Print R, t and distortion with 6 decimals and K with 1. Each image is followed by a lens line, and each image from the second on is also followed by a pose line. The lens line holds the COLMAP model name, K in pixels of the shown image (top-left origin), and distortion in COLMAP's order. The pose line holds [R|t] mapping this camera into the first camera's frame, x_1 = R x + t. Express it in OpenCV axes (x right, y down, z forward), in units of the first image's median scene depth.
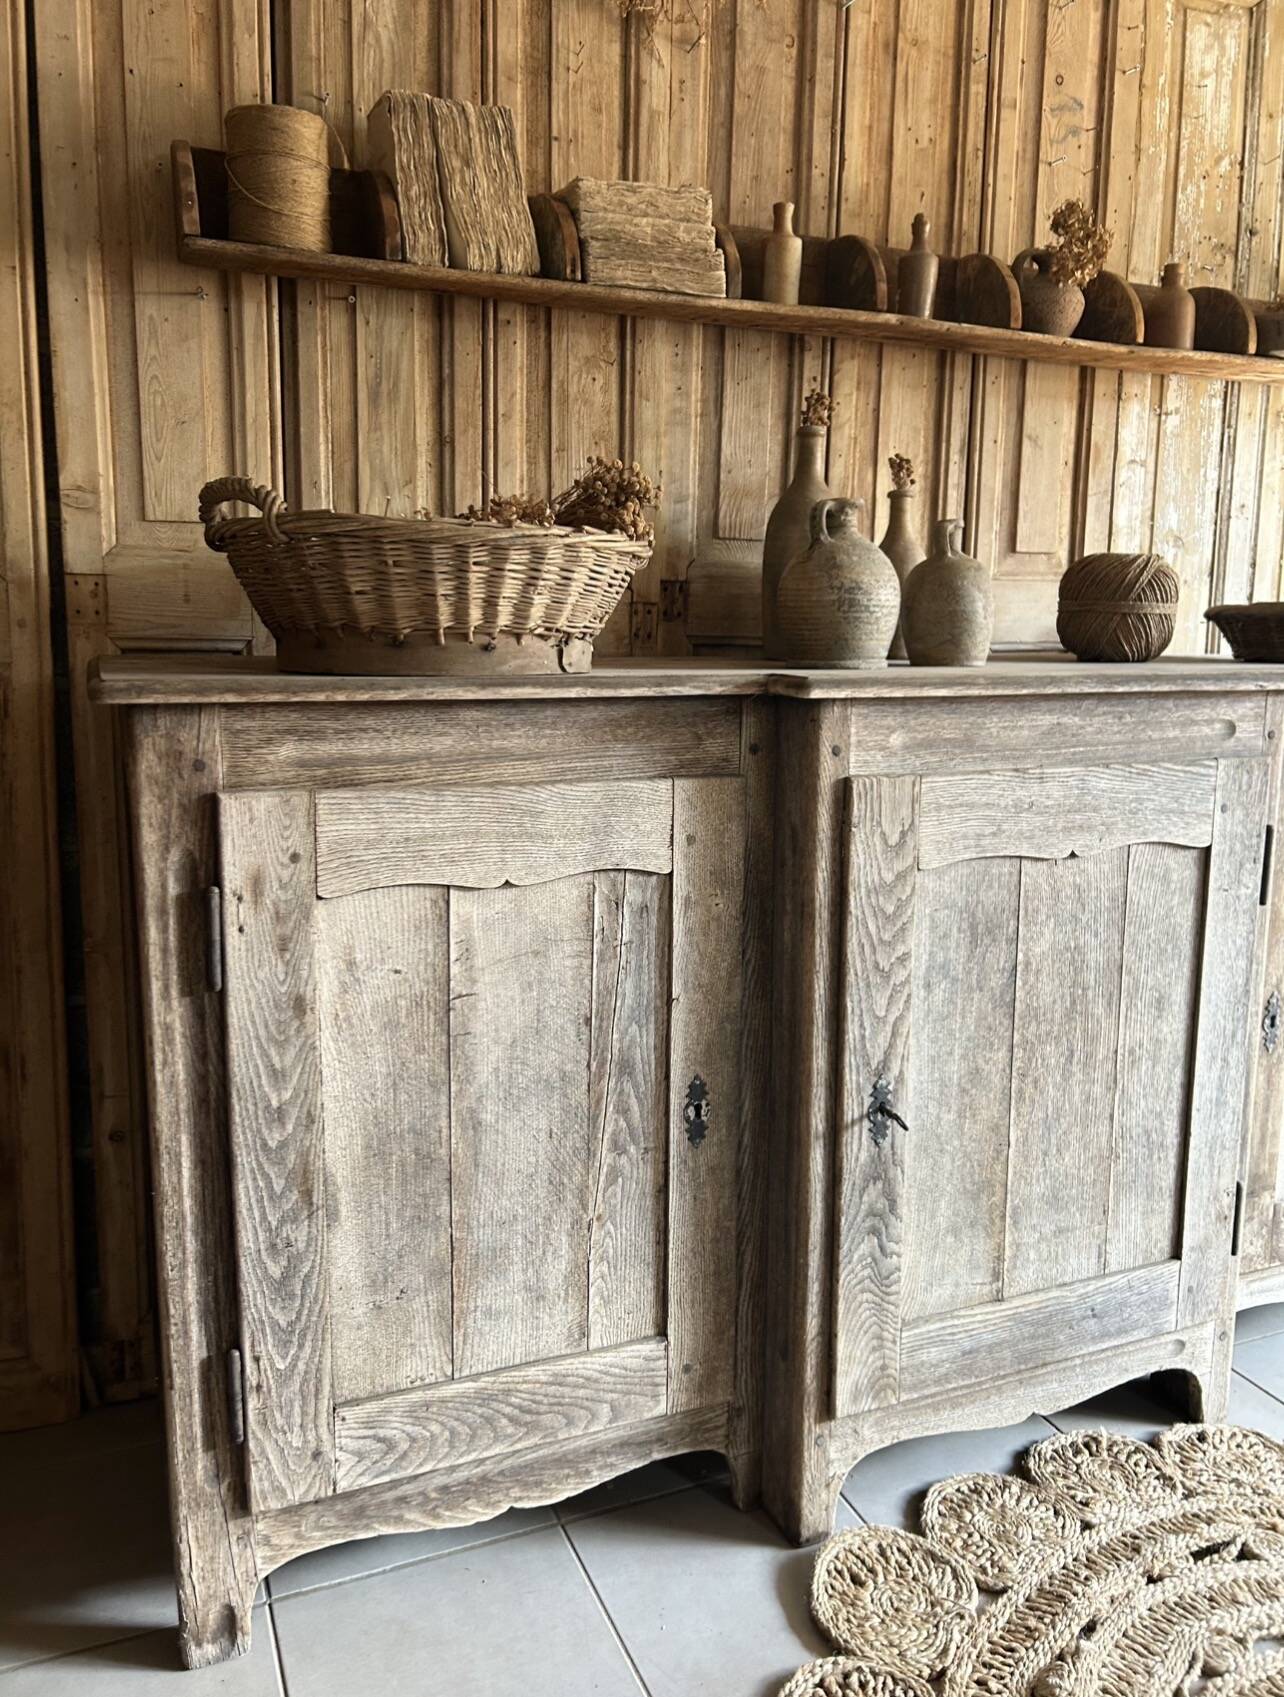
lens RADIAL K [[1287.2, 0, 630.6], [0, 1287.2, 832.8], [0, 0, 1]] dist [0.052746, -0.058566]
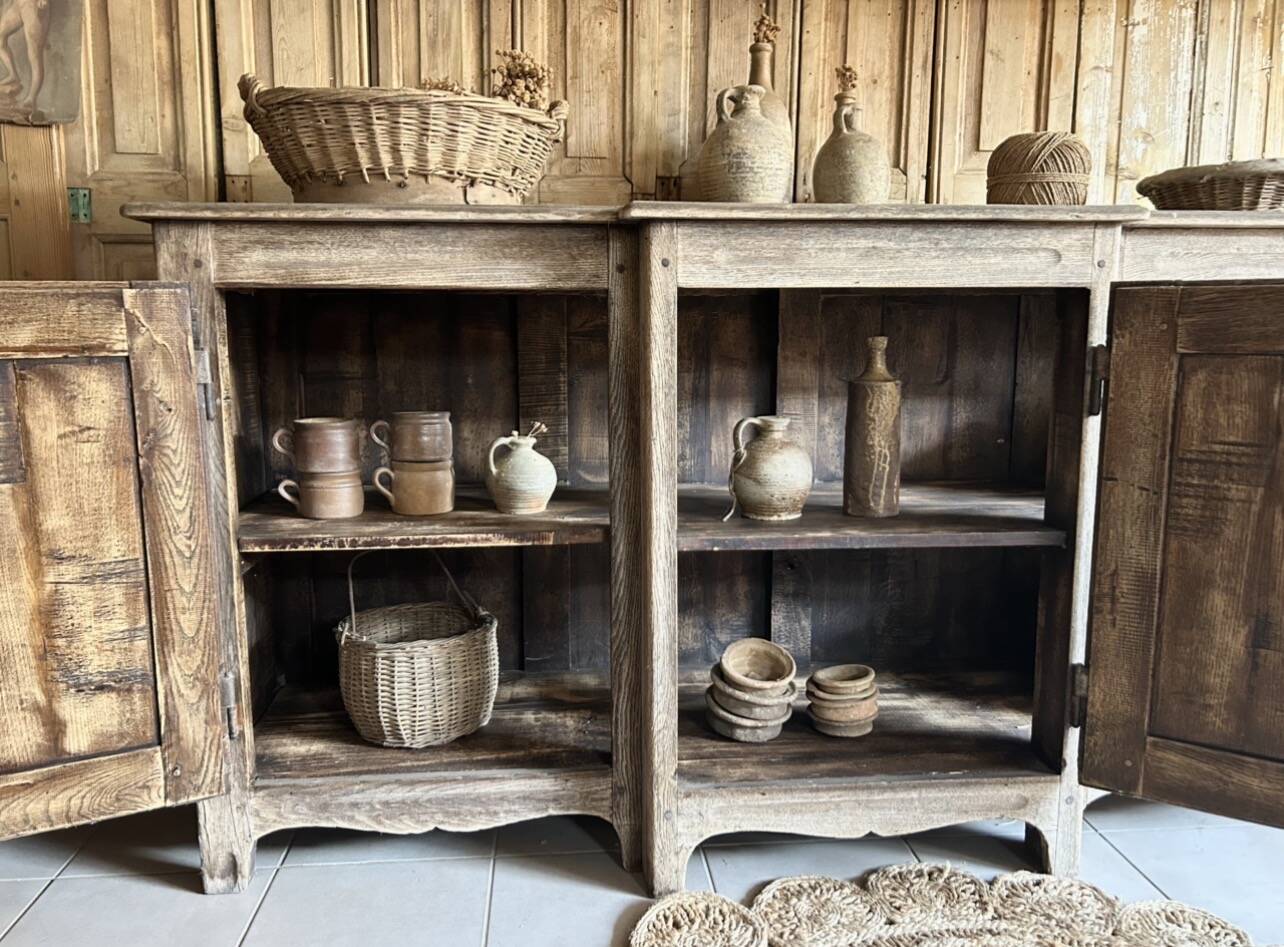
lens RADIAL K [[1006.4, 0, 642.0], [0, 1006.4, 473.5], [0, 0, 1]] dist [0.045434, -0.044298]
pose [[0.954427, 0.036421, -0.296215, 0.417004], [-0.041256, 0.999098, -0.010085, 0.148133], [0.295581, 0.021846, 0.955068, 0.037194]]
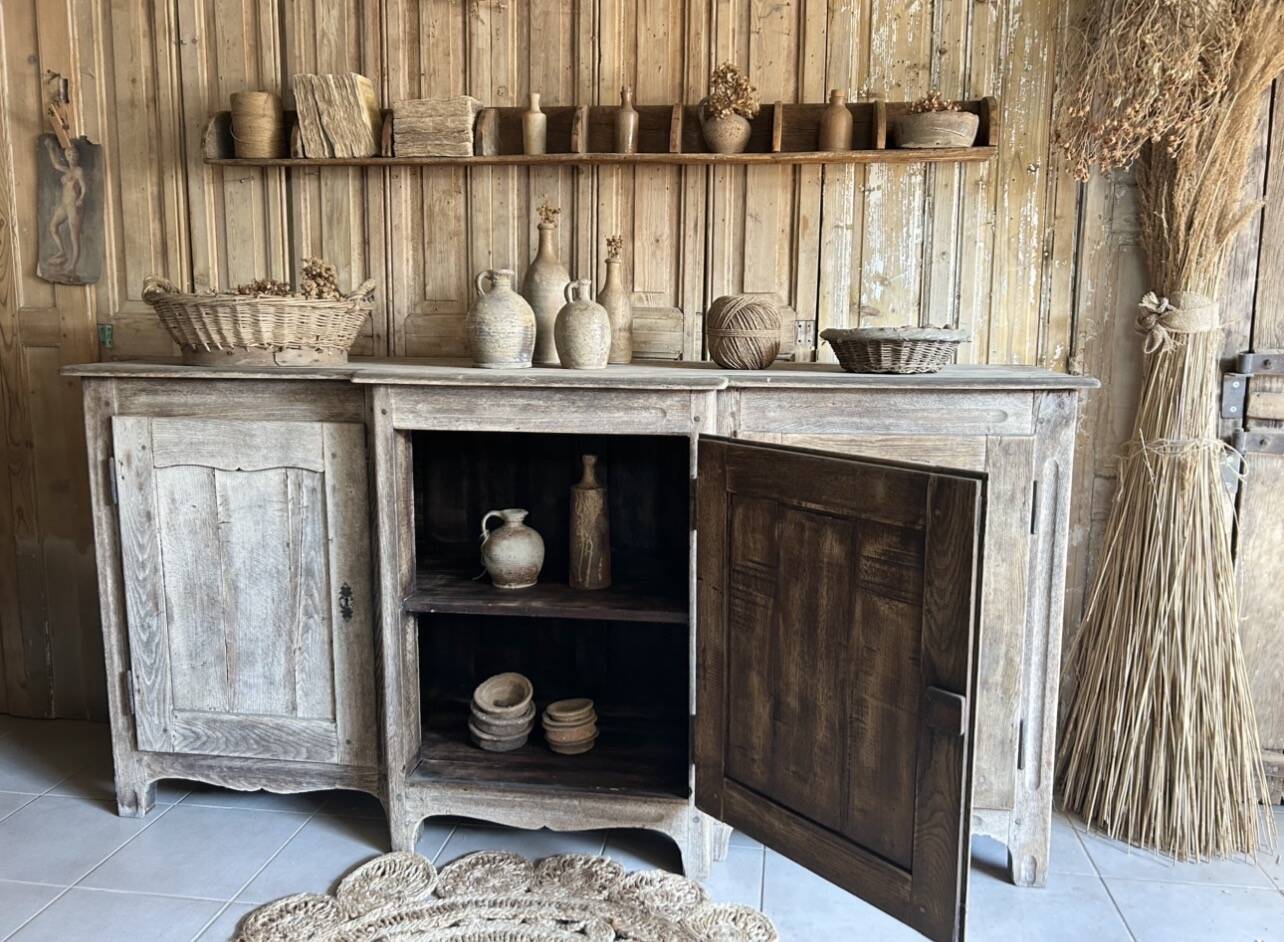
lens RADIAL K [[988.4, 0, 652.2], [0, 988.4, 463.2], [0, 0, 1]] dist [0.044629, -0.040990]
pose [[0.864901, 0.070474, -0.496970, 1.134032], [-0.080498, 0.996754, 0.001252, -0.021959], [0.495445, 0.038923, 0.867767, -0.036744]]
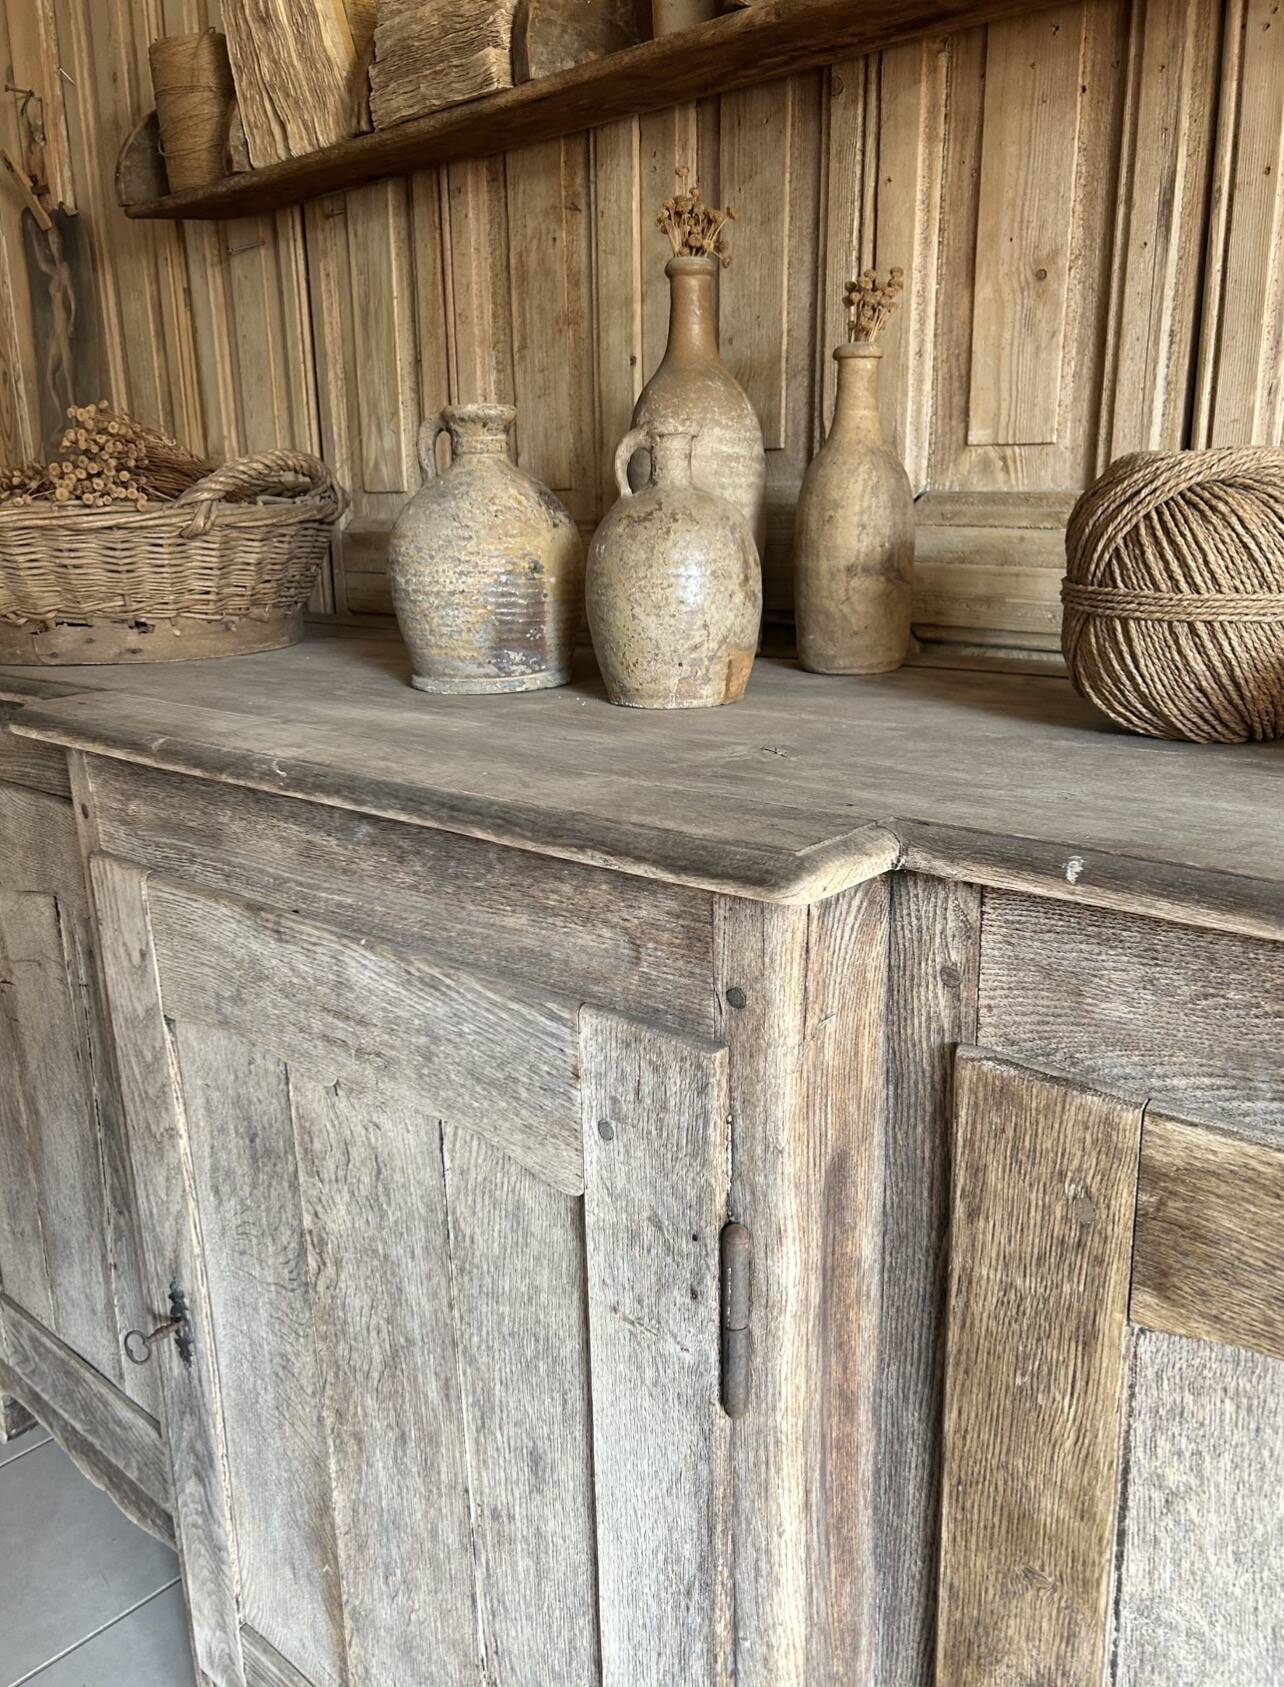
lens RADIAL K [[1327.0, 0, 637.9], [0, 1327.0, 858.5], [0, 0, 1]] dist [0.052437, -0.070201]
pose [[0.434820, 0.220233, -0.873172, 0.880989], [-0.119280, 0.975175, 0.186561, -0.198573], [0.892583, 0.023032, 0.450295, 0.888228]]
